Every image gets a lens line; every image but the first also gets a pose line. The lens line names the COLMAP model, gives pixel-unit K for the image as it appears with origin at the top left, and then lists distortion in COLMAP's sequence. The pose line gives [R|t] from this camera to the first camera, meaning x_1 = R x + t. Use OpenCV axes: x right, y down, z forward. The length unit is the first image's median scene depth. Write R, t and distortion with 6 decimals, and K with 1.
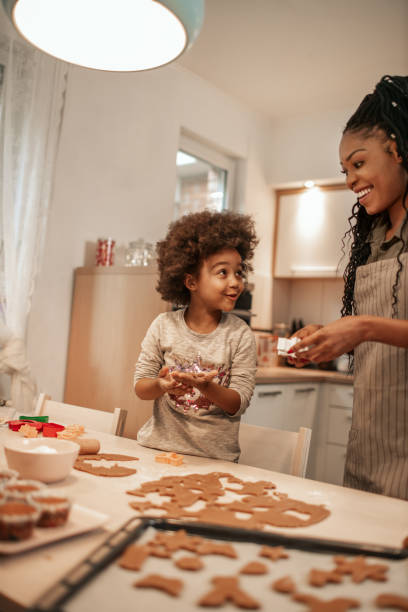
lens RADIAL K [[581.7, 0, 204.0], [0, 581.7, 306.0], [0, 0, 1]] dist [-0.103696, 0.125586]
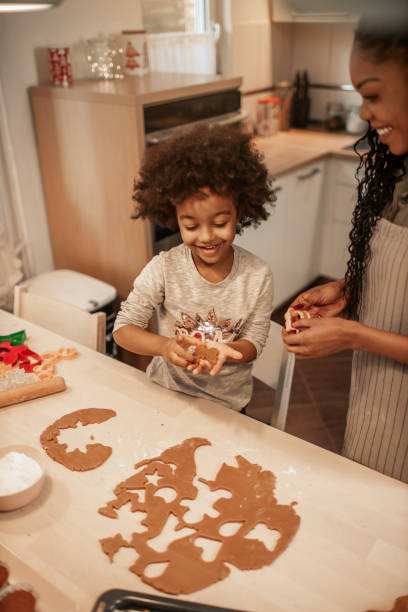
lens RADIAL K [[581.7, 0, 204.0], [0, 581.7, 306.0], [0, 0, 1]] dist [-0.103696, 0.125586]
pose [[0.994720, -0.083236, -0.060031, 0.056165], [0.102228, 0.855092, 0.508298, -0.191878], [0.009024, -0.511751, 0.859087, 0.121901]]
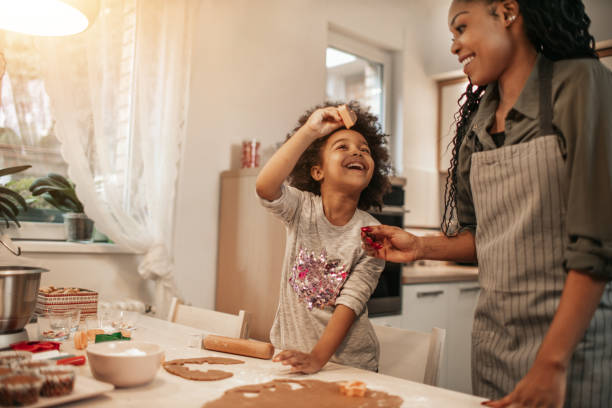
lens RADIAL K [[581.7, 0, 306.0], [0, 581.7, 204.0], [0, 0, 1]] dist [-0.103696, 0.125586]
pose [[0.986397, -0.048476, -0.157070, 0.075277], [0.046428, 0.998782, -0.016685, 0.012720], [0.157688, 0.009165, 0.987446, 0.038213]]
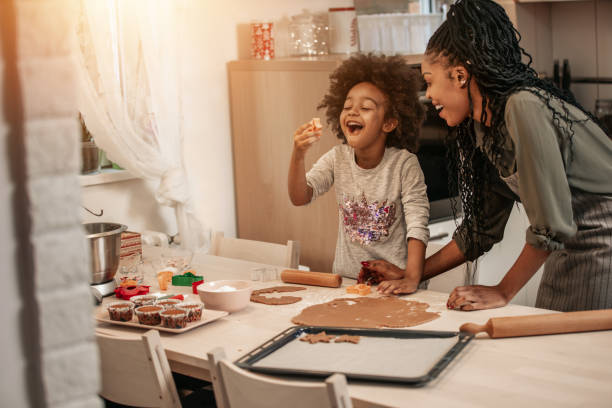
lens RADIAL K [[1282.2, 0, 306.0], [0, 1282.2, 204.0], [0, 0, 1]] dist [-0.274795, 0.075457]
pose [[0.978270, -0.095066, -0.184254, 0.190175], [0.130073, 0.973449, 0.188355, -0.194312], [0.161455, -0.208228, 0.964662, -0.729503]]
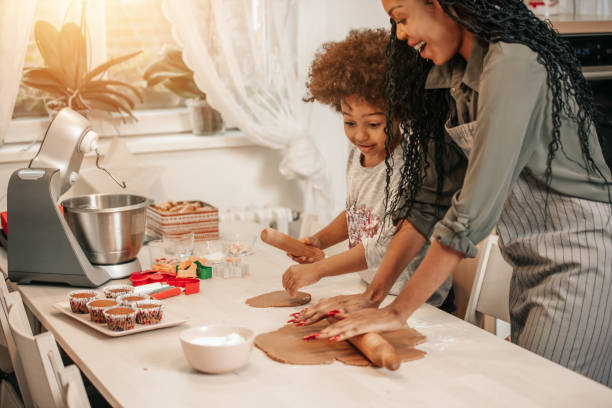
lens RADIAL K [[1282.2, 0, 306.0], [0, 1282.2, 204.0], [0, 0, 1]] dist [-0.274795, 0.075457]
pose [[0.854040, -0.001200, -0.520206, 0.484678], [0.113112, 0.976500, 0.183448, -0.142015], [0.507761, -0.215514, 0.834106, -0.384707]]
